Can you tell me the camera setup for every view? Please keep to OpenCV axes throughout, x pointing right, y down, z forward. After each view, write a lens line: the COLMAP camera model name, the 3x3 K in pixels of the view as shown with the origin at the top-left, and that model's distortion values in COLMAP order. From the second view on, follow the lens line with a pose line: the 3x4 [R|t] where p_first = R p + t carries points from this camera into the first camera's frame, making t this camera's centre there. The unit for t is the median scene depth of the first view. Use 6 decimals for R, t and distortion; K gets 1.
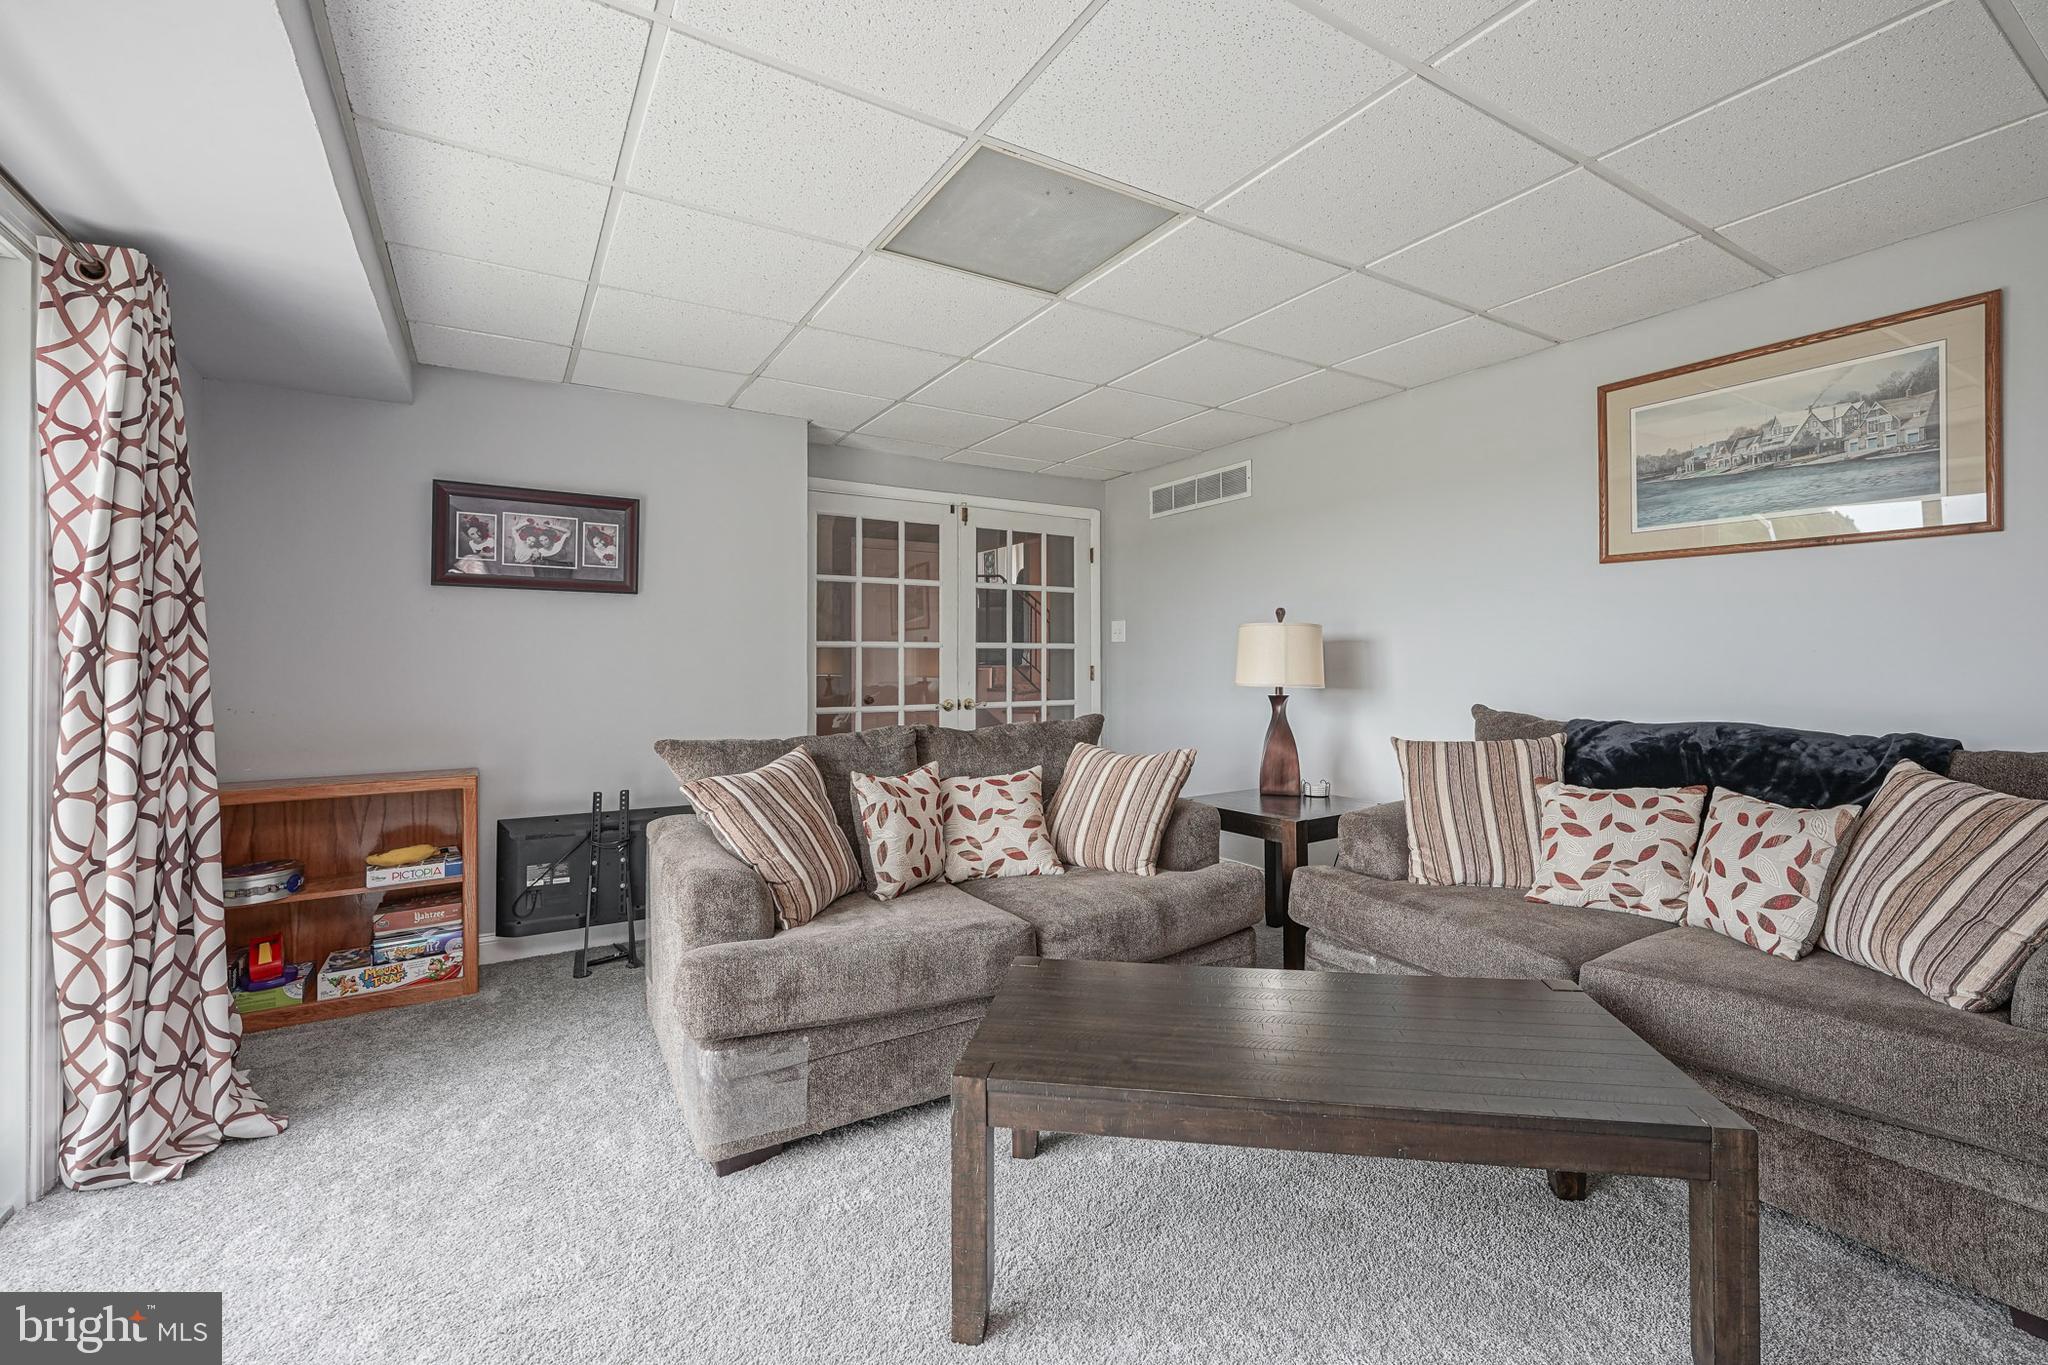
lens RADIAL K [[830.5, 0, 1023.2], [0, 830.5, 648.0], [0, 0, 1]] dist [-0.000550, 0.000105]
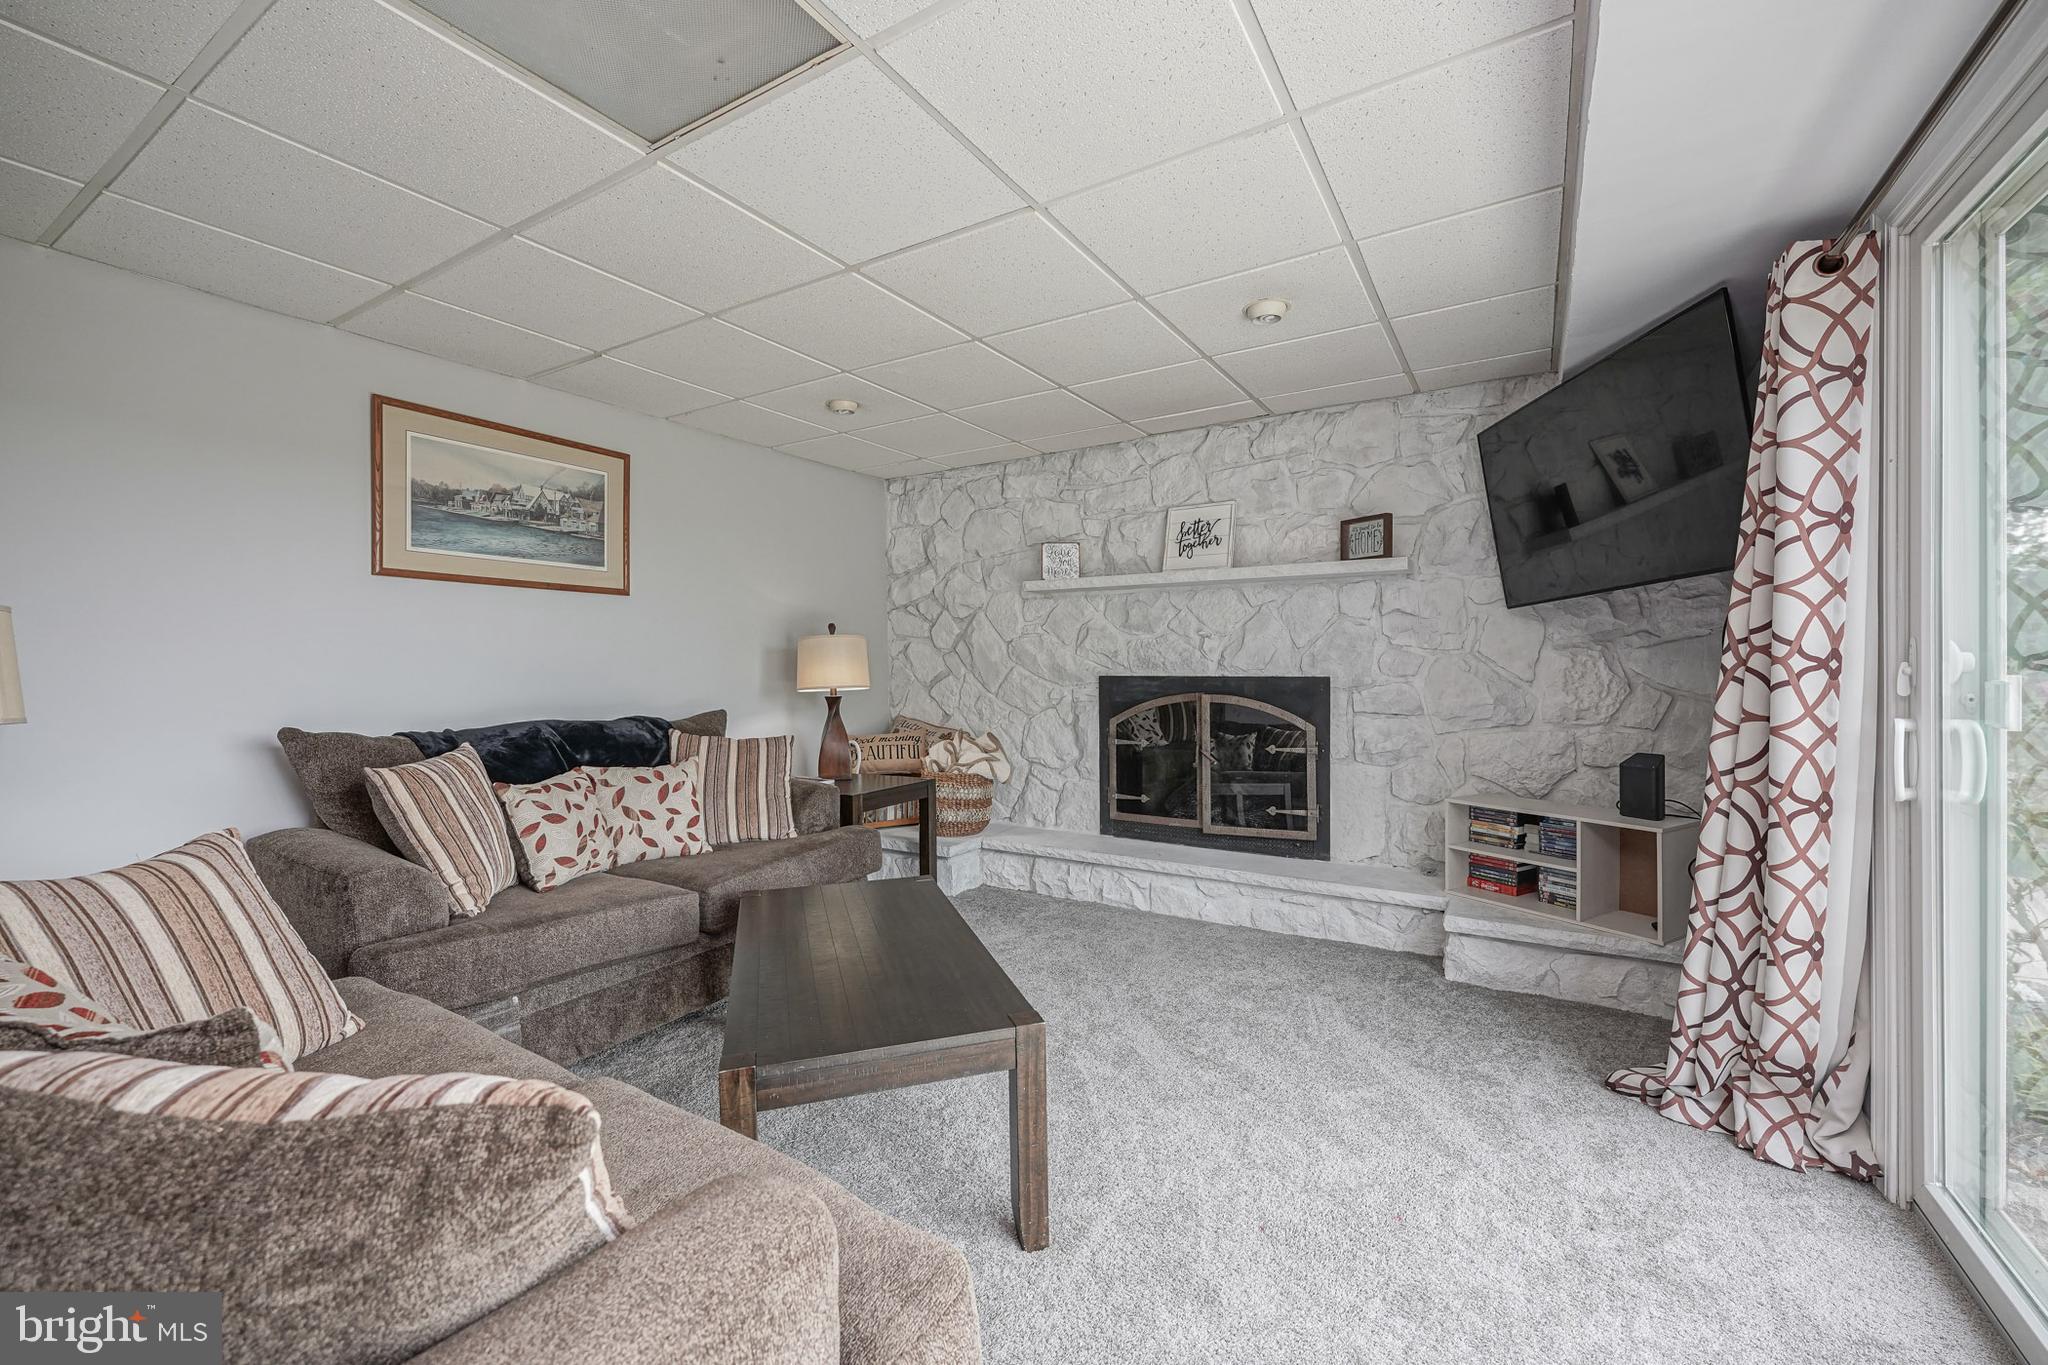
lens RADIAL K [[830.5, 0, 1040.1], [0, 830.5, 671.5], [0, 0, 1]] dist [-0.000550, 0.000105]
pose [[-0.451204, 0.000158, 0.892421, -0.651675], [-0.005258, 0.999982, -0.002835, 0.014095], [-0.892405, -0.005972, -0.451195, 0.898846]]
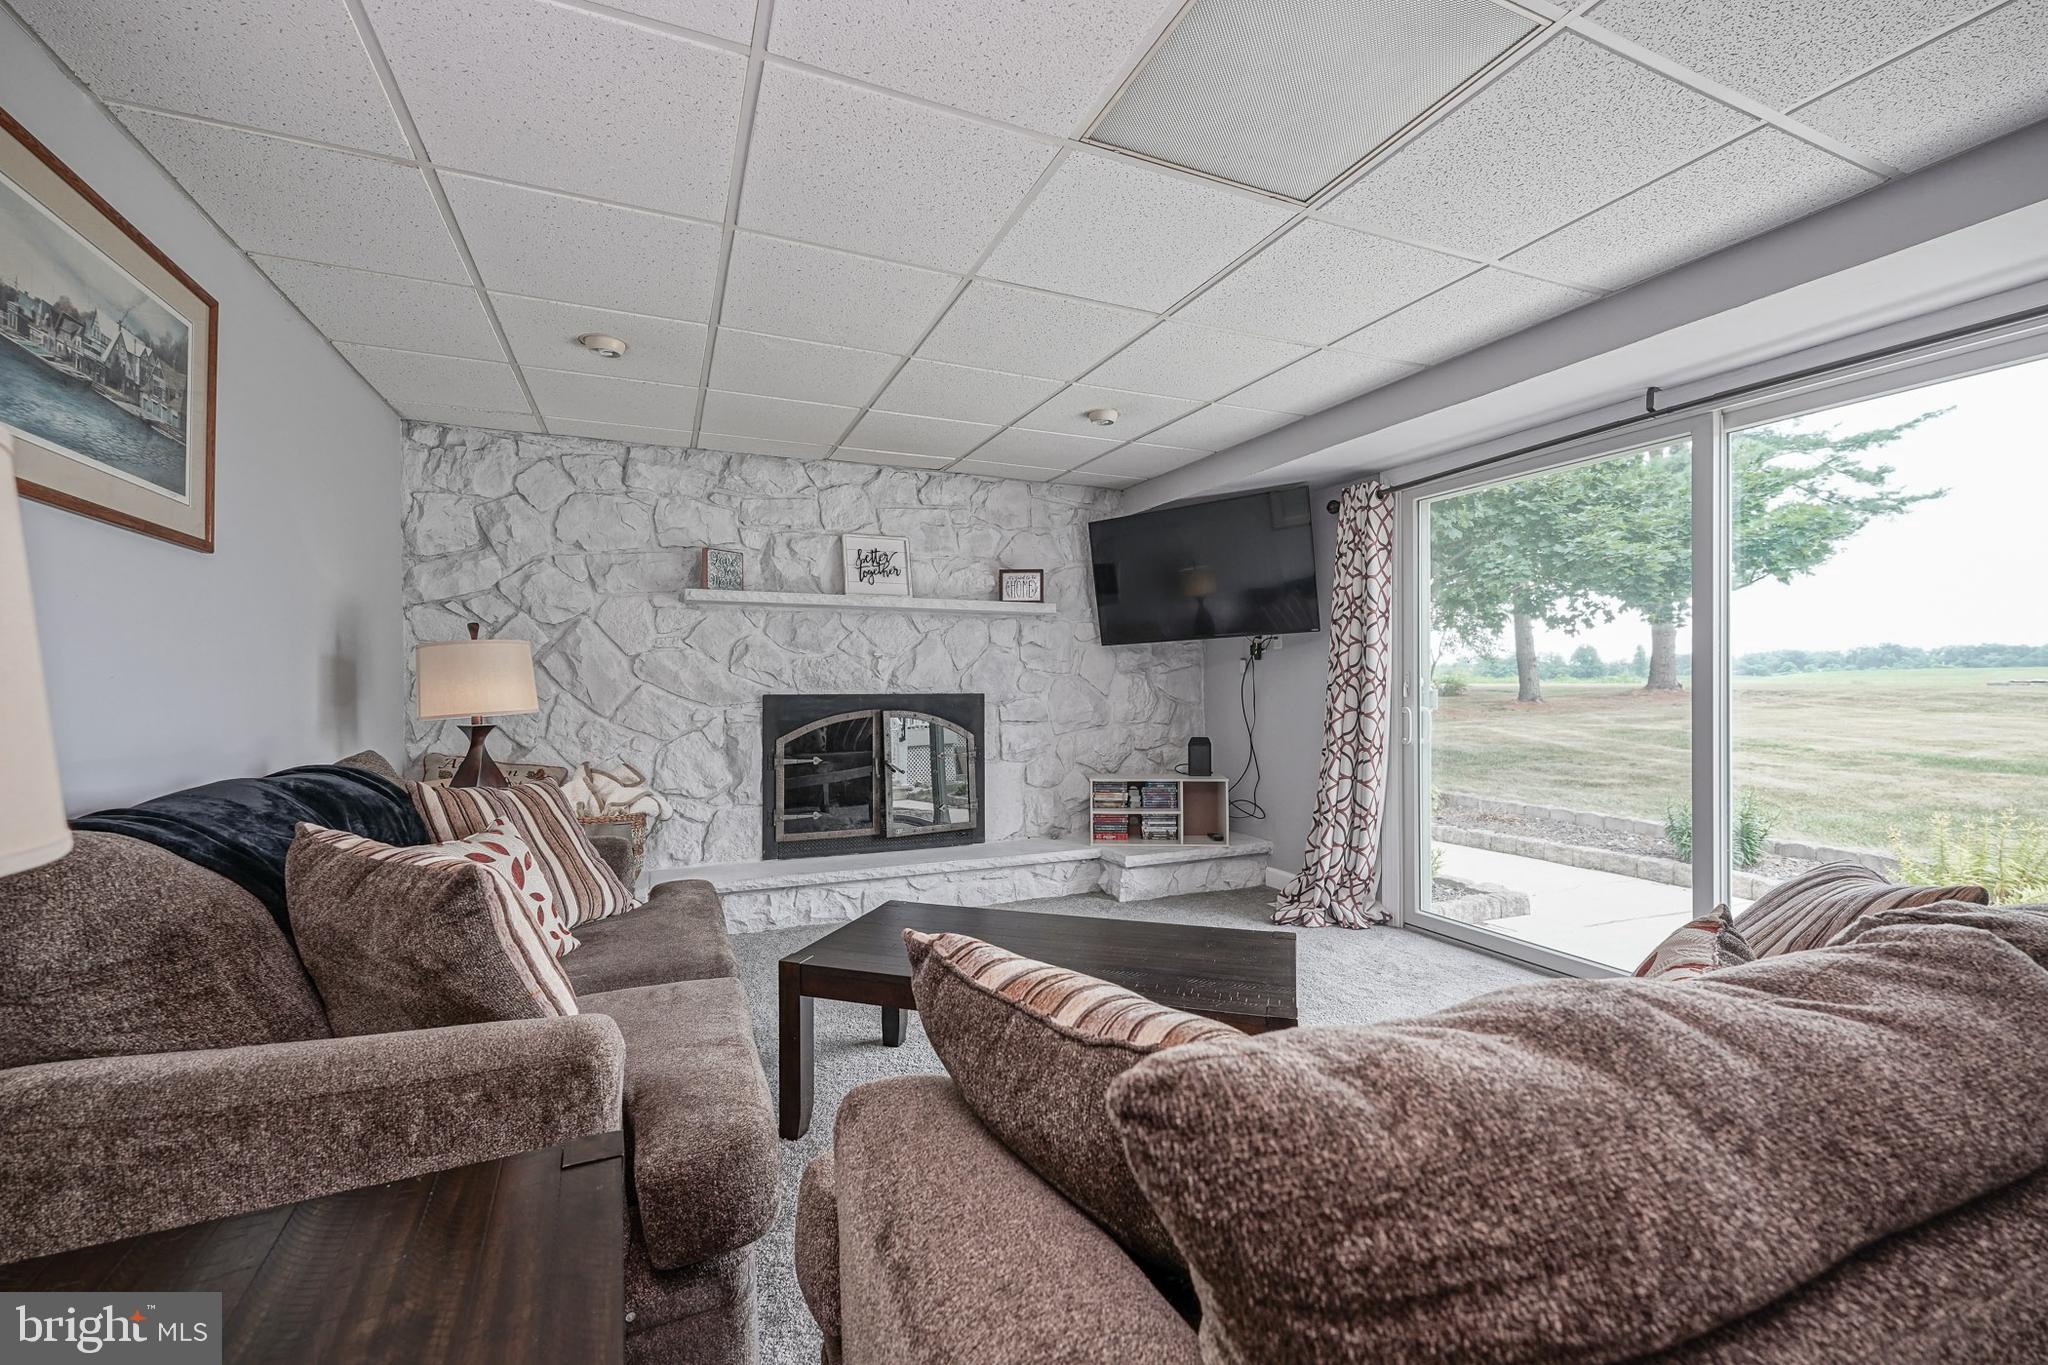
lens RADIAL K [[830.5, 0, 994.4], [0, 830.5, 688.4], [0, 0, 1]] dist [-0.000550, 0.000105]
pose [[-0.986014, 0.007092, 0.166509, 0.122375], [0.005332, 0.999925, -0.011012, 0.025625], [-0.166574, -0.009970, -0.985979, 1.583648]]
